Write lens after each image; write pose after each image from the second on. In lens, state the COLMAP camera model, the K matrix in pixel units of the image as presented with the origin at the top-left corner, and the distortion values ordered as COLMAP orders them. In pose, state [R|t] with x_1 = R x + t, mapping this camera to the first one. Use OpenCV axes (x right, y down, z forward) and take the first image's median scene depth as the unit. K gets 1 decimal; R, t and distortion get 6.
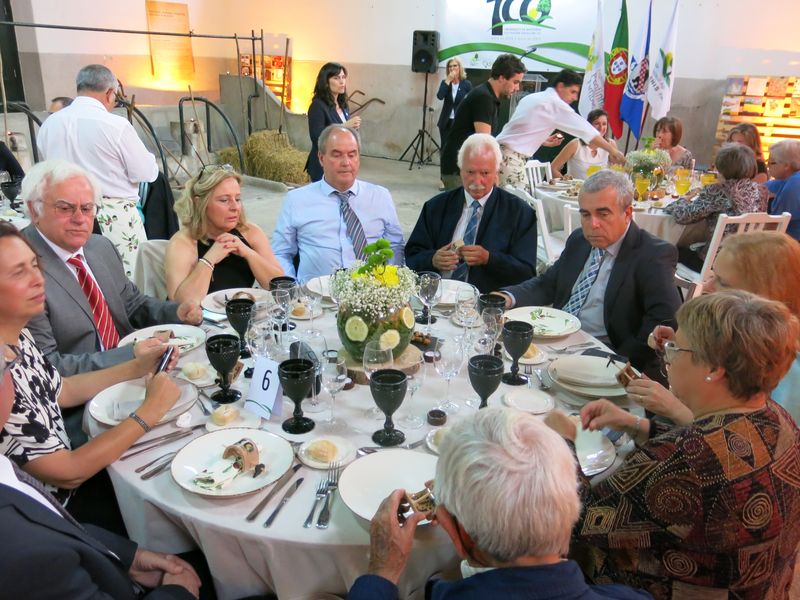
lens RADIAL K [[670.7, 0, 400.0], [0, 670.7, 300.0], [0, 0, 1]] dist [-0.031463, 0.019844]
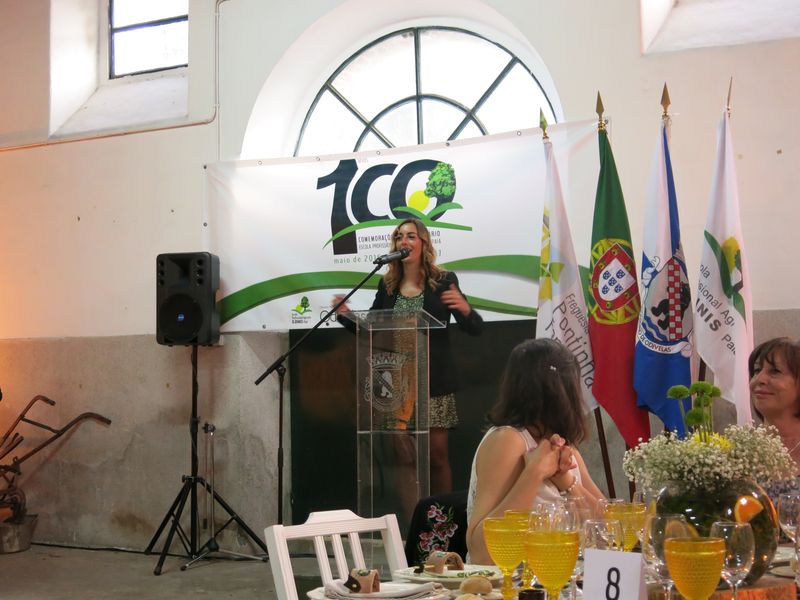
lens RADIAL K [[1240.1, 0, 400.0], [0, 1240.1, 300.0], [0, 0, 1]] dist [-0.048195, -0.004264]
pose [[0.994465, -0.044833, 0.095018, 0.124527], [0.079018, 0.915196, -0.395187, -0.053214], [-0.069243, 0.400508, 0.913673, 0.321838]]
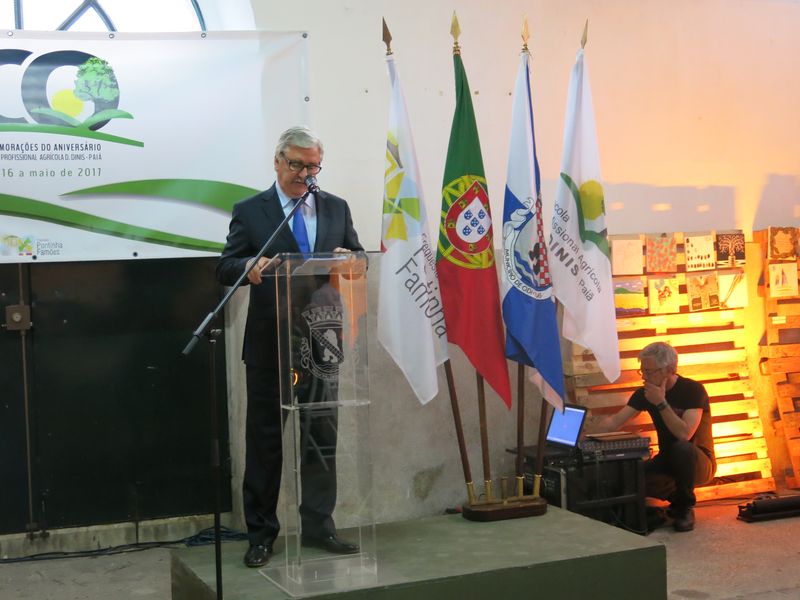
lens RADIAL K [[1194.1, 0, 400.0], [0, 1194.1, 300.0], [0, 0, 1]] dist [-0.036872, -0.036205]
pose [[0.602698, -0.074243, 0.794508, -0.229102], [0.319135, 0.934995, -0.154718, -0.215402], [-0.731374, 0.346804, 0.587213, 0.640134]]
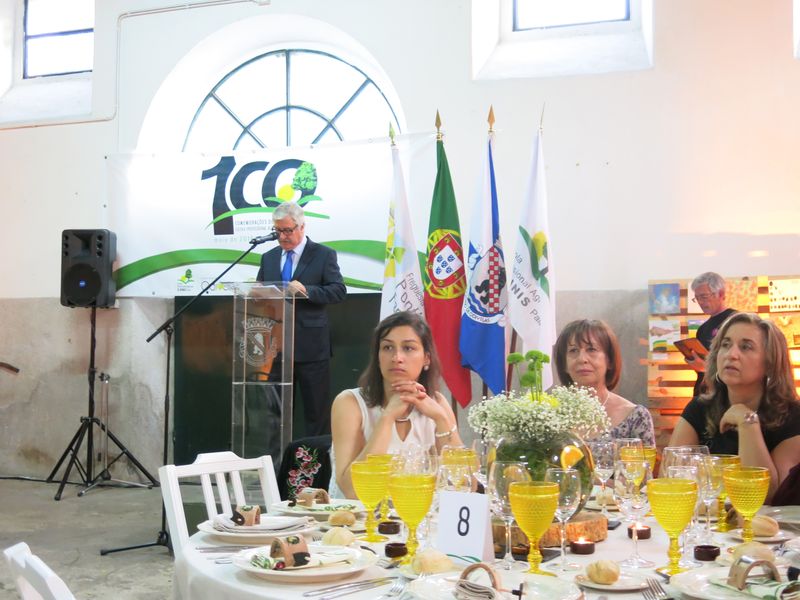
lens RADIAL K [[995.0, 0, 400.0], [0, 995.0, 300.0], [0, 0, 1]] dist [-0.032754, 0.016594]
pose [[0.972899, -0.022771, 0.230105, 0.120208], [0.106767, 0.926944, -0.359689, -0.060670], [-0.205104, 0.374509, 0.904254, 0.337642]]
